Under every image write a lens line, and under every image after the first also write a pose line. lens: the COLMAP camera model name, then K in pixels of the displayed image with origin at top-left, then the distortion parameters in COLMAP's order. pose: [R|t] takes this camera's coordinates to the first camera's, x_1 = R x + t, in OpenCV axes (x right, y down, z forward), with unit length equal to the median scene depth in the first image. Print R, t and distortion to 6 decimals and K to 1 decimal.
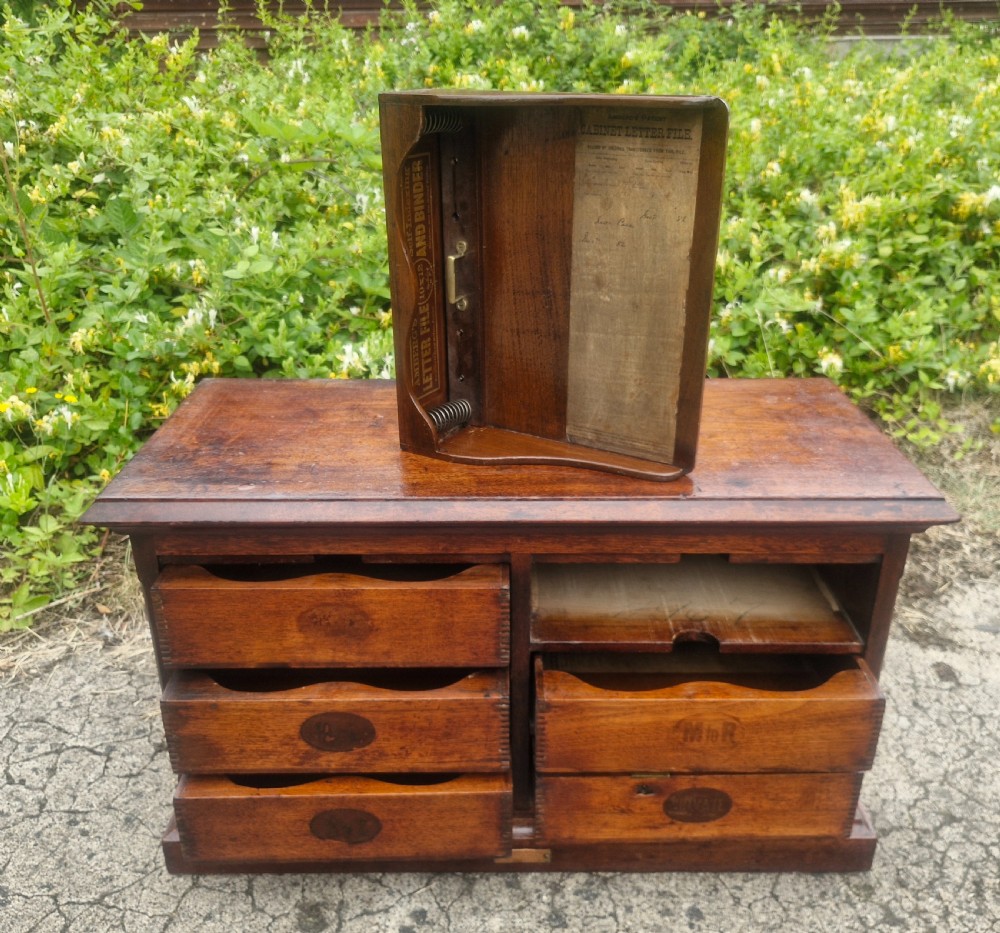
lens RADIAL K [[952.7, 0, 517.5], [0, 952.7, 464.3], [0, 0, 1]] dist [0.070657, -0.097550]
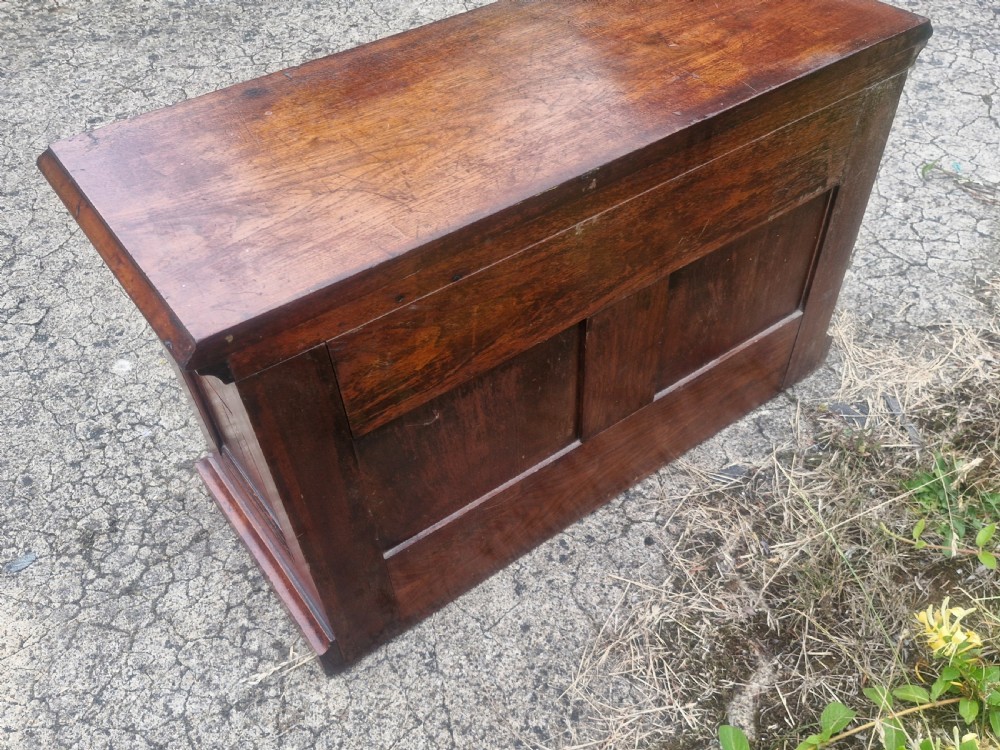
lens RADIAL K [[831.2, 0, 501.3], [0, 831.2, 413.1], [0, 0, 1]] dist [0.006704, 0.002048]
pose [[-0.817182, 0.440540, -0.371669, 0.377858], [-0.211029, 0.371379, 0.904182, -0.527251], [0.536358, 0.817314, -0.210517, 1.227450]]
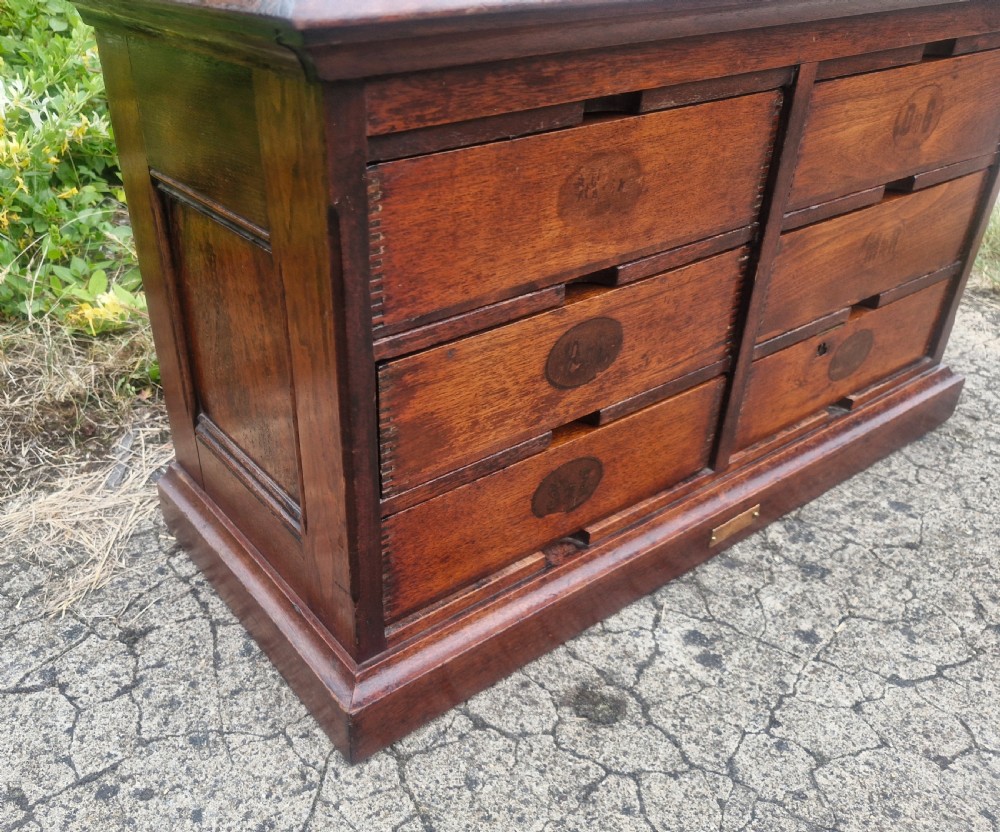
lens RADIAL K [[846.5, 0, 405.6], [0, 846.5, 436.1], [0, 0, 1]] dist [0.093538, -0.147048]
pose [[0.822080, -0.307690, 0.479074, -0.486356], [0.251812, 0.951123, 0.178763, 0.131808], [-0.510661, -0.026321, 0.859379, 0.490938]]
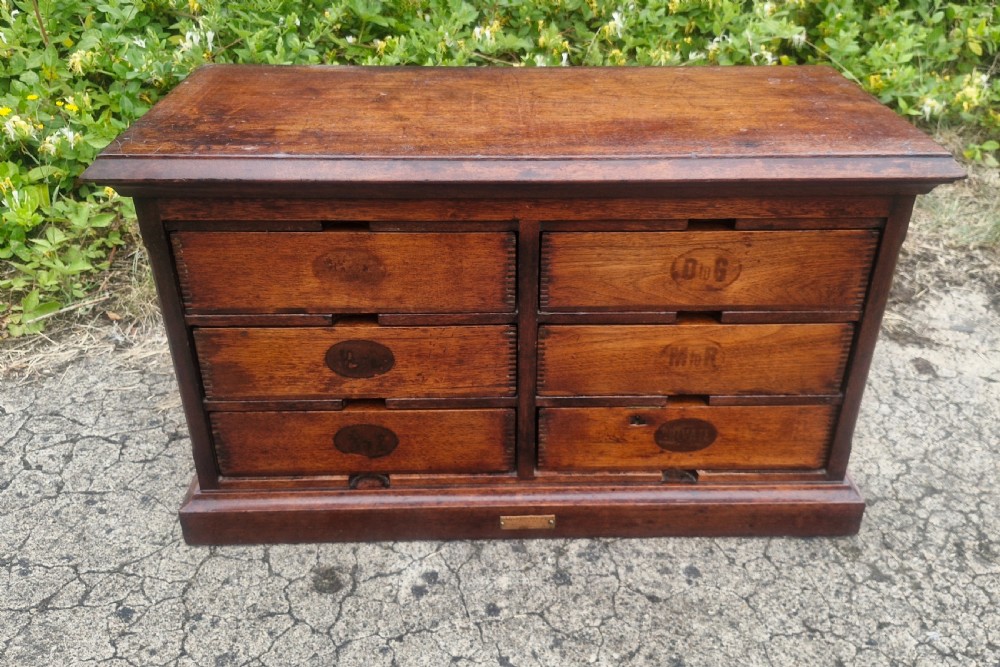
lens RADIAL K [[872.9, 0, 523.9], [0, 872.9, 315.8], [0, 0, 1]] dist [0.129162, -0.211891]
pose [[0.999683, -0.005180, 0.024625, -0.019938], [0.003021, 0.996211, 0.086913, 0.090733], [-0.024982, -0.086811, 0.995911, 0.058203]]
